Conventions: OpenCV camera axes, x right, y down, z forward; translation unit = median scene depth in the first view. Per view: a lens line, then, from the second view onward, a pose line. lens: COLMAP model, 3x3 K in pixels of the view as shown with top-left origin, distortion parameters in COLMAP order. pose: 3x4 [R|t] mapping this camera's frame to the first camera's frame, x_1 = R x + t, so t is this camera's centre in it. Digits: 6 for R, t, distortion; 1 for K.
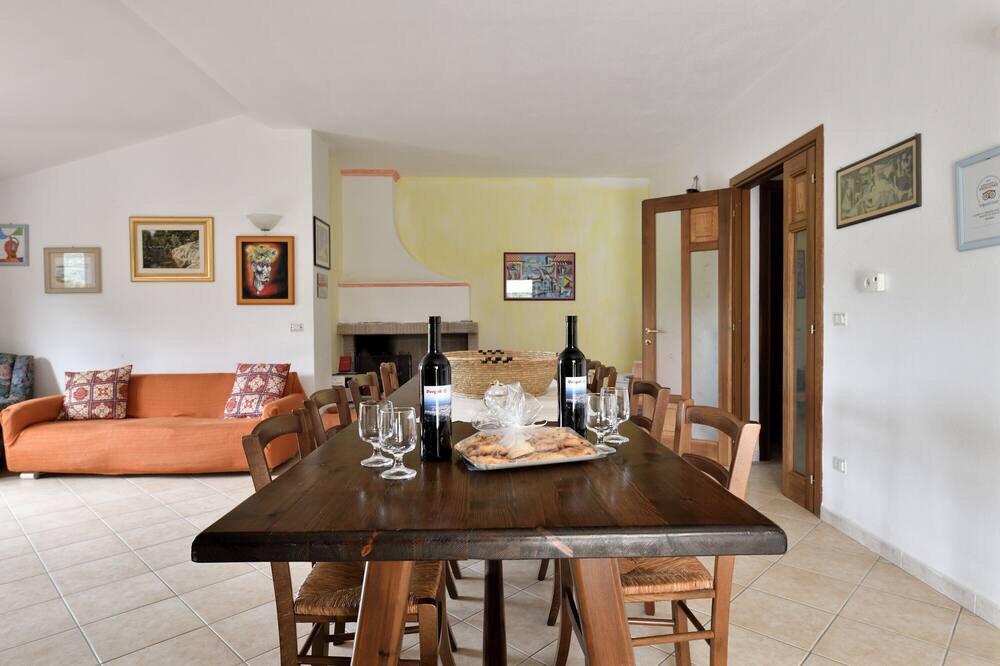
lens RADIAL K [[564.0, 0, 515.5], [0, 564.0, 339.9], [0, 0, 1]] dist [0.002739, -0.000716]
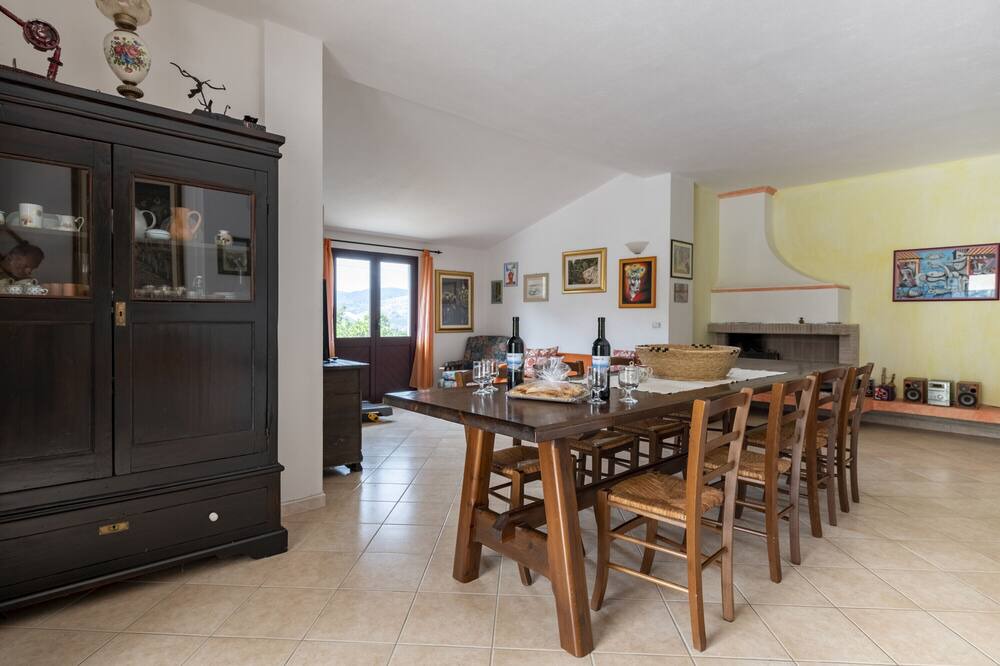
lens RADIAL K [[530.2, 0, 532.5], [0, 530.2, 332.5], [0, 0, 1]] dist [-0.004533, -0.001933]
pose [[0.673997, 0.030645, -0.738098, 0.338864], [-0.038897, 0.999225, 0.005968, -0.001117], [0.737710, 0.024687, 0.674667, -0.049626]]
